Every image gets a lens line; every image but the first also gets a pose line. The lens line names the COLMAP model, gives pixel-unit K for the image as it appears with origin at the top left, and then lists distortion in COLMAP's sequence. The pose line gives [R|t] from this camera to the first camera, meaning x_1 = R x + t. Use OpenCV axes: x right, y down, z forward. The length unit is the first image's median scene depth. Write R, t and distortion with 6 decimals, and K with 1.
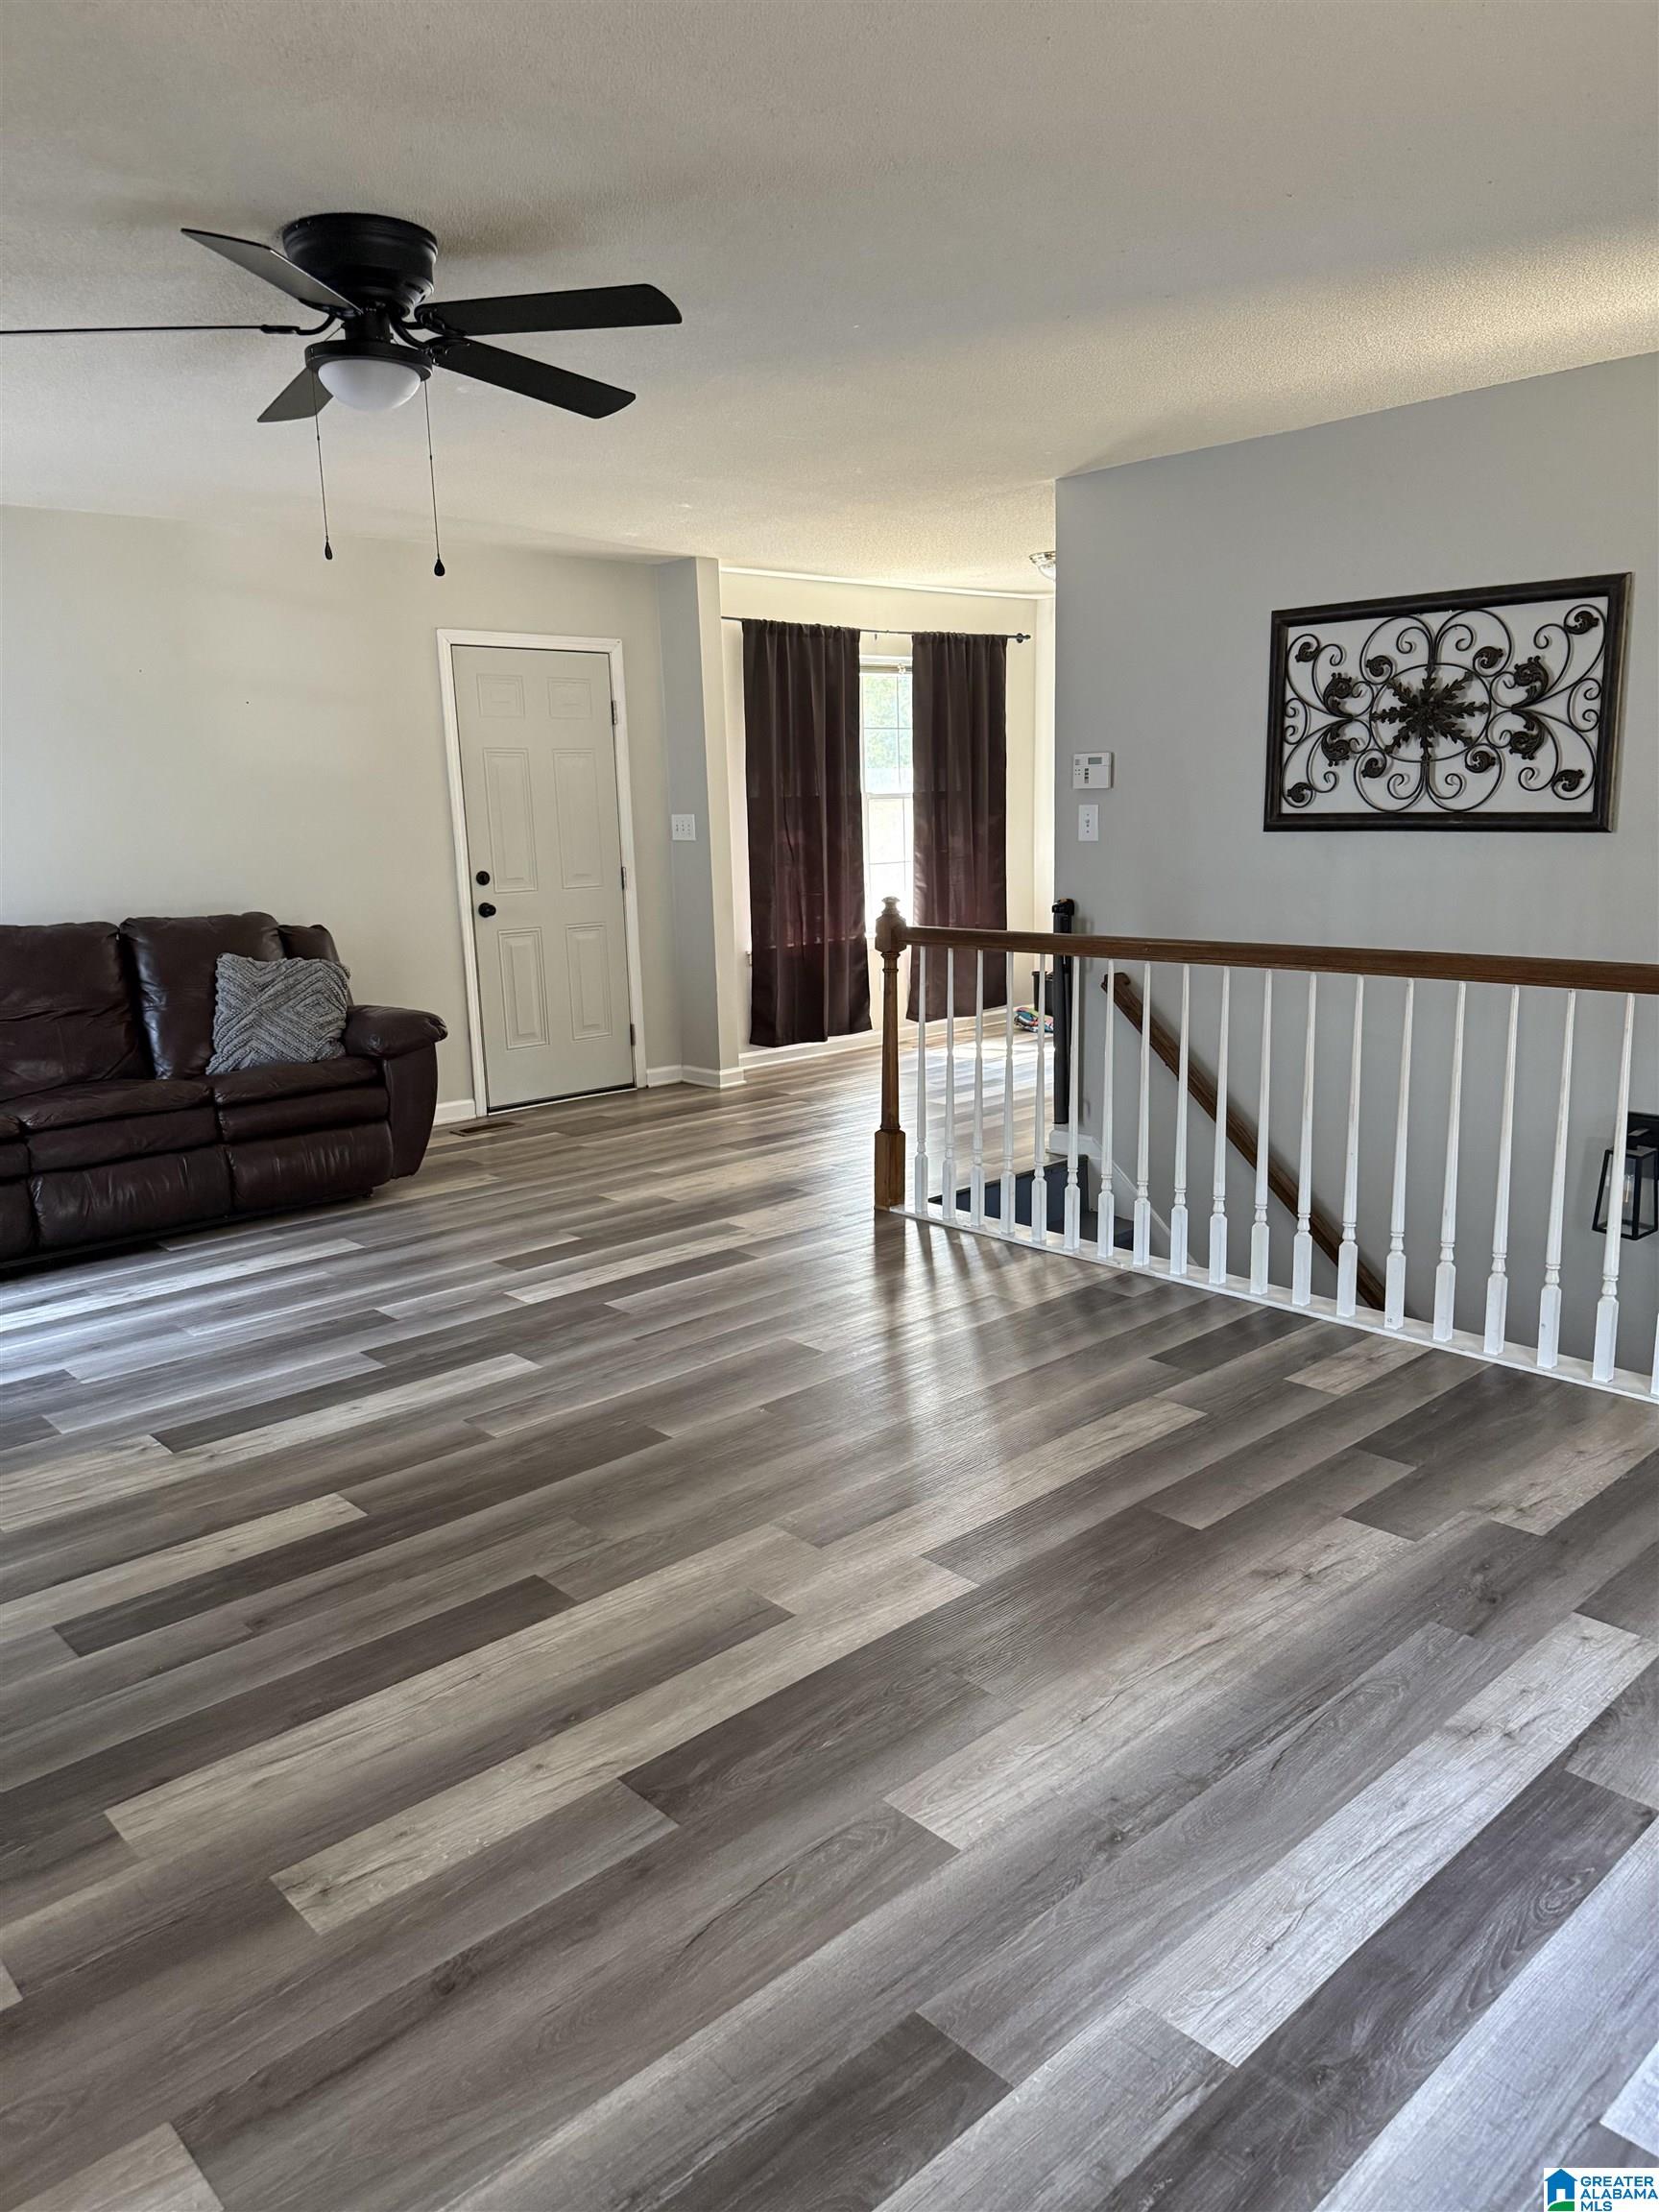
lens RADIAL K [[1559.9, 0, 820.2], [0, 1559.9, 1109.7], [0, 0, 1]] dist [0.002395, 0.002775]
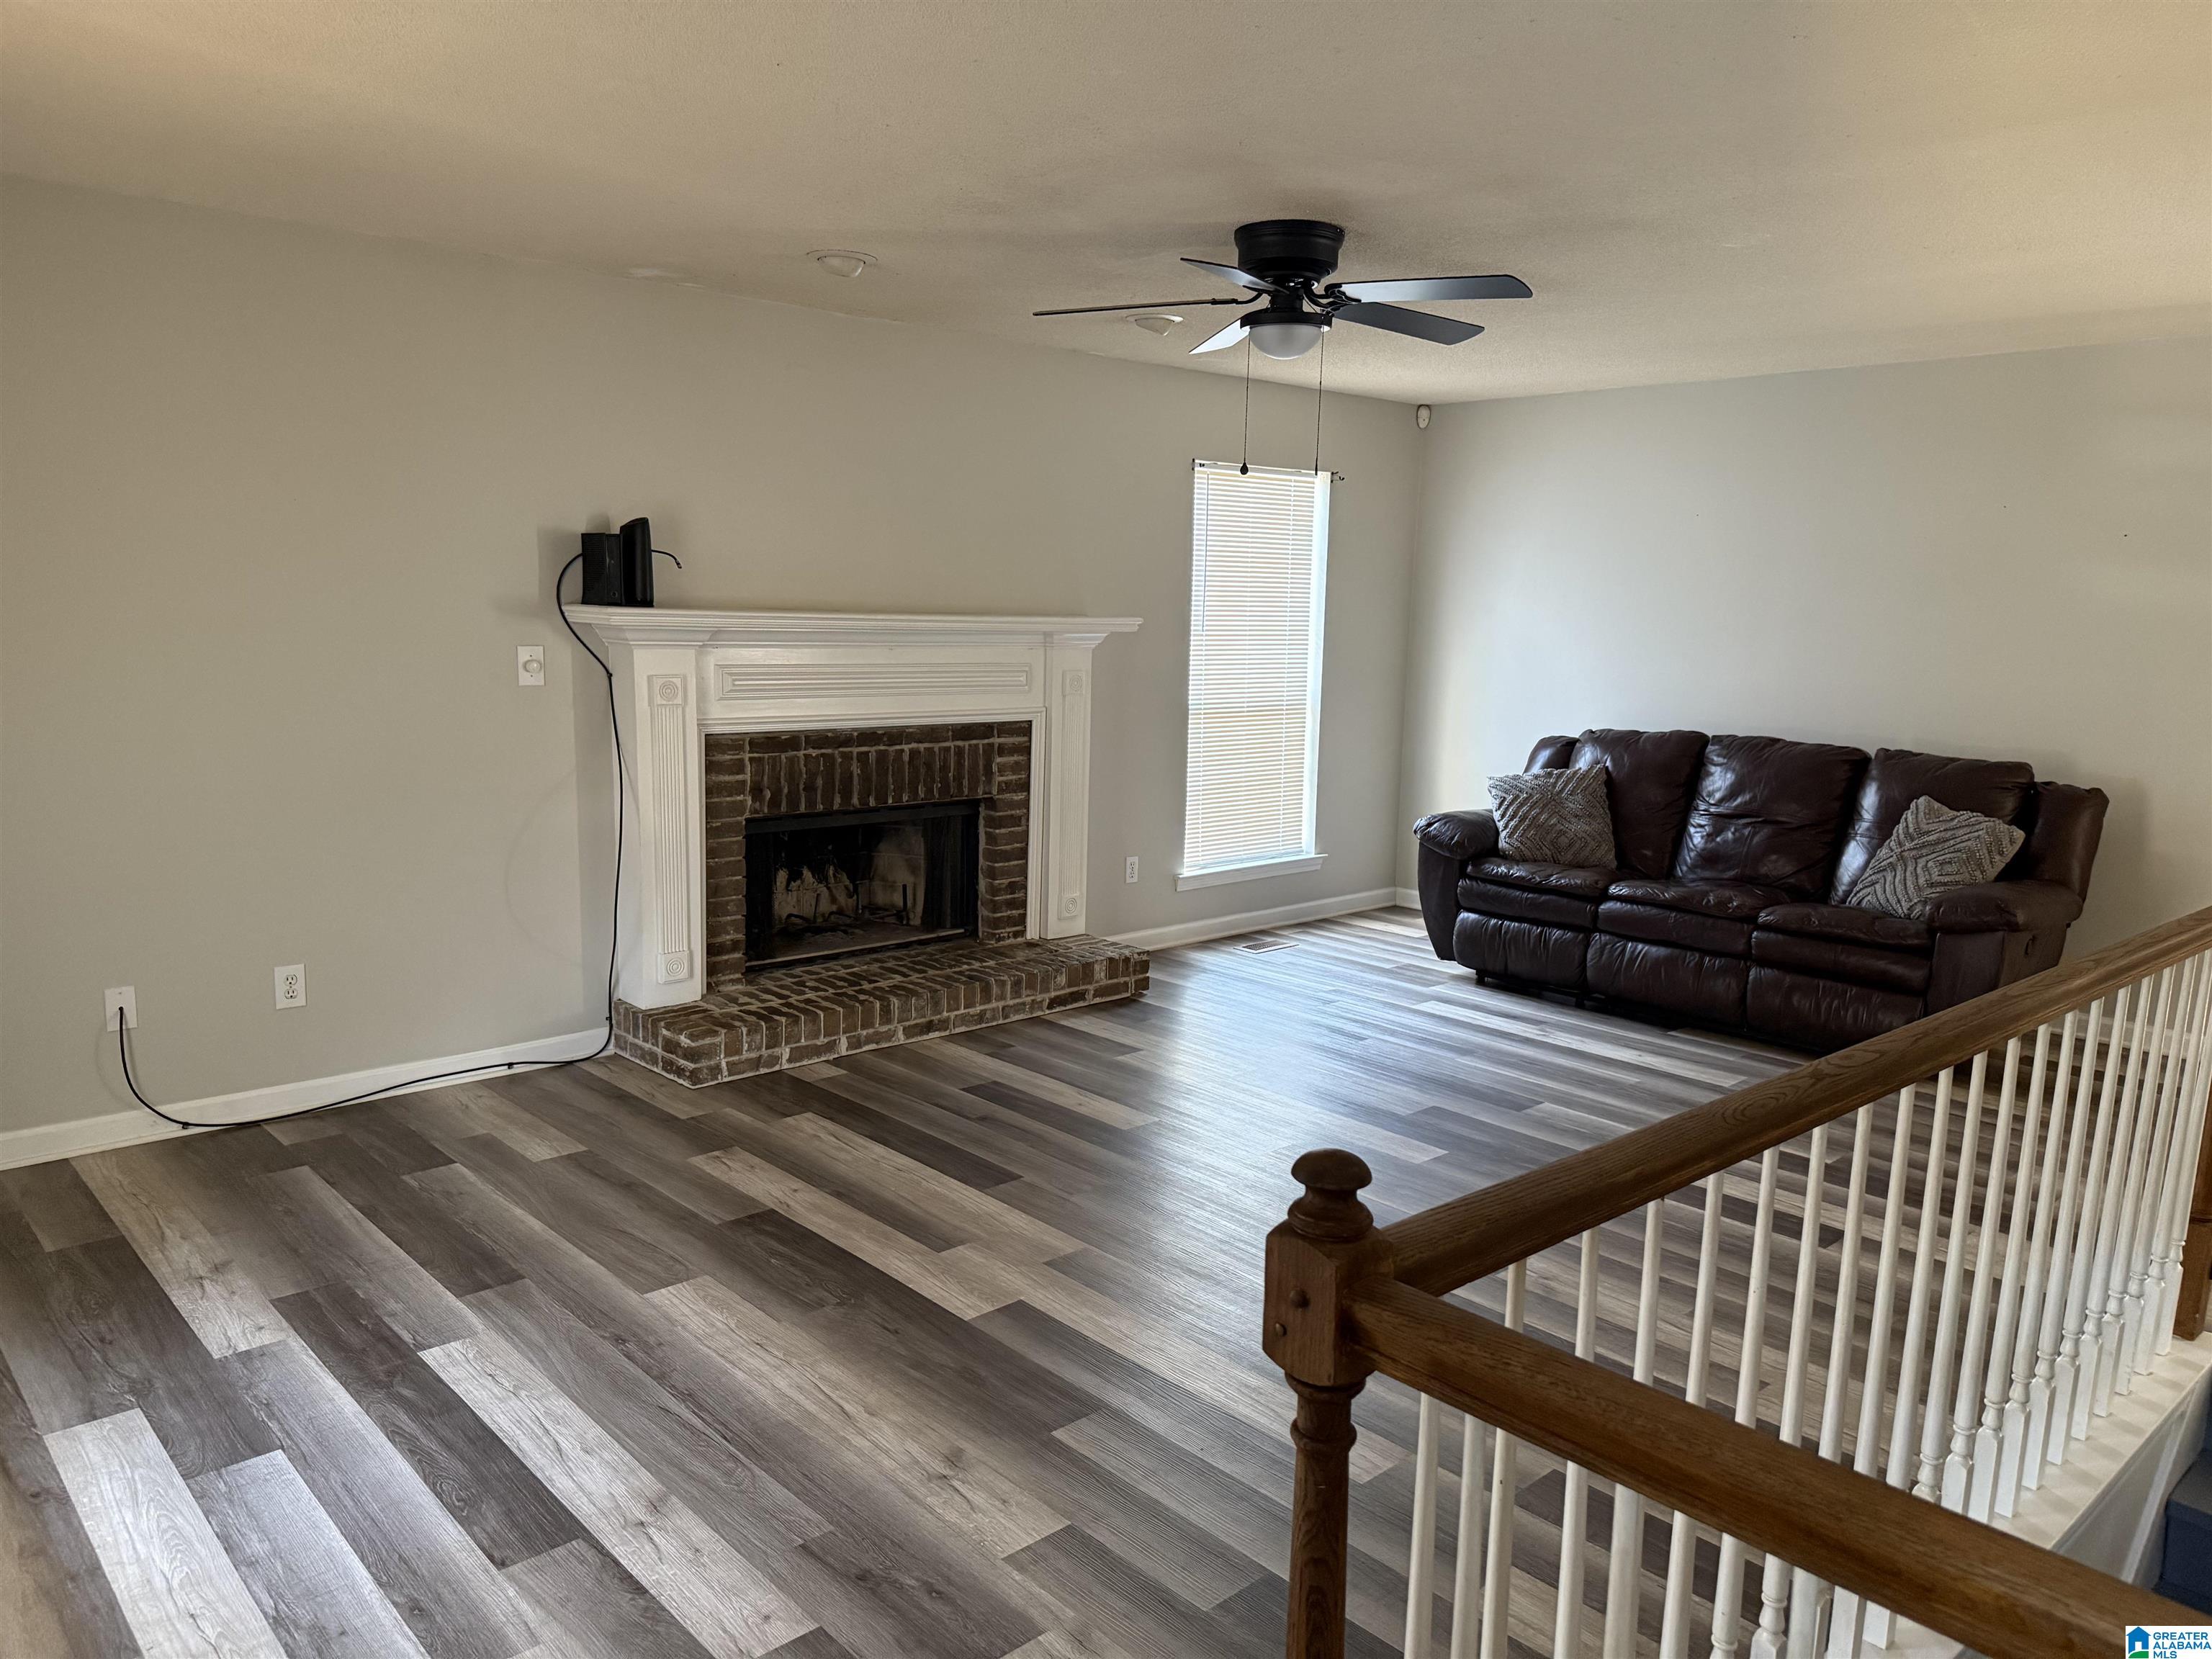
lens RADIAL K [[1559.9, 0, 1106.0], [0, 1559.9, 829.5], [0, 0, 1]] dist [0.002395, 0.002775]
pose [[0.017975, 0.184288, -0.982708, 1.677693], [-0.229881, 0.957298, 0.175318, -0.395073], [0.973053, 0.222754, 0.059572, 1.332208]]
